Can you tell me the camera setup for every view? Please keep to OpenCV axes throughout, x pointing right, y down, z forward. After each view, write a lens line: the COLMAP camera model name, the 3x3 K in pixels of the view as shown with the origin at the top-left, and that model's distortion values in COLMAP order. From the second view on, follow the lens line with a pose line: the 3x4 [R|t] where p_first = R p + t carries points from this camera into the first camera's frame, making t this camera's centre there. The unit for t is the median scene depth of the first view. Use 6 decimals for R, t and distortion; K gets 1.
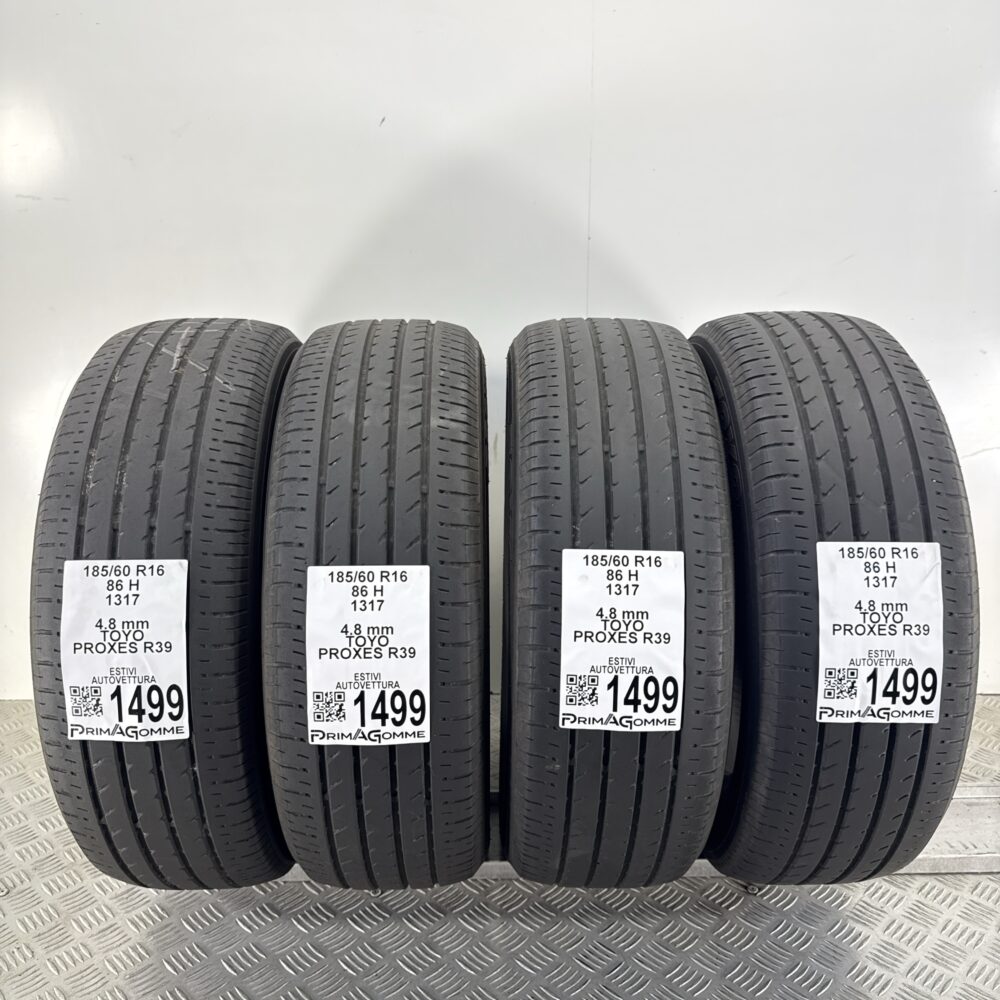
lens RADIAL K [[1082.3, 0, 587.1], [0, 1082.3, 459.1], [0, 0, 1]] dist [0.151551, -0.305833]
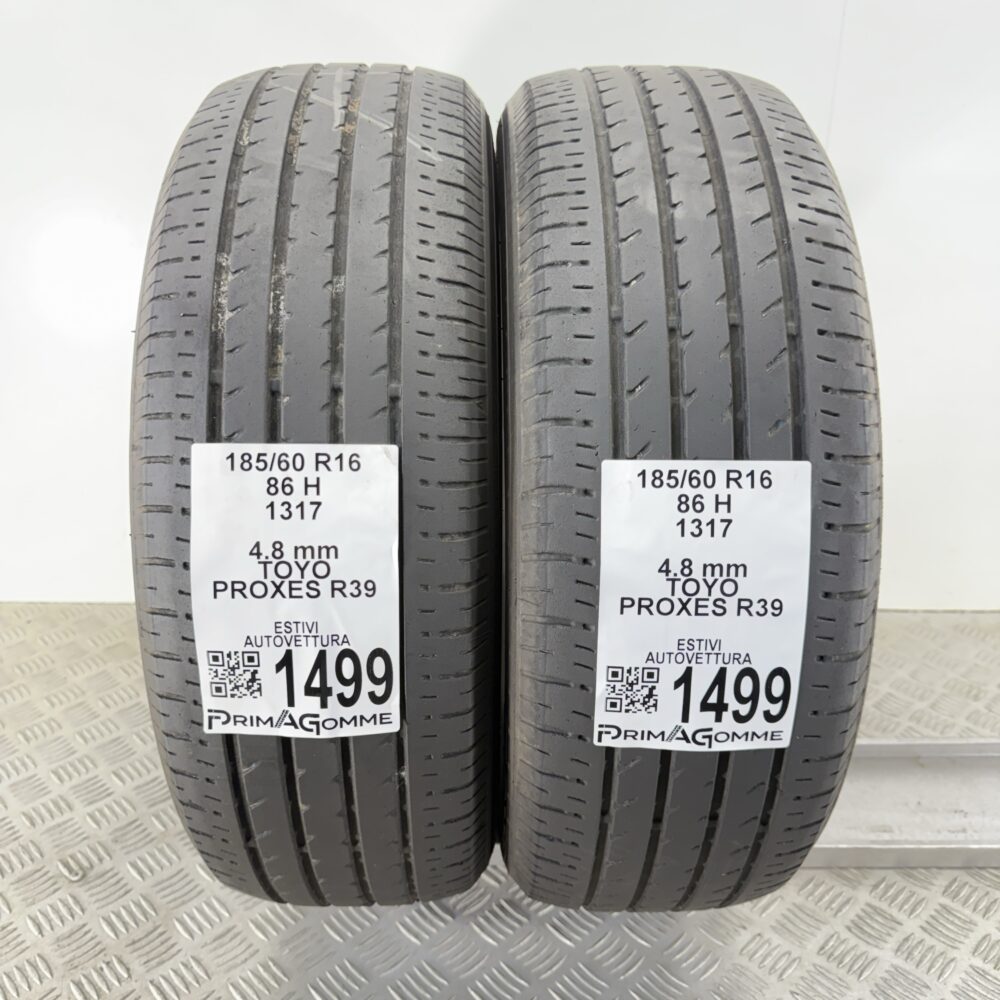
lens RADIAL K [[1035.4, 0, 539.0], [0, 1035.4, 483.9], [0, 0, 1]] dist [0.199723, -0.525258]
pose [[0.999699, 0.012037, -0.021382, -0.272239], [-0.008945, 0.990219, 0.139235, 0.033270], [0.022849, -0.139001, 0.990029, 0.439302]]
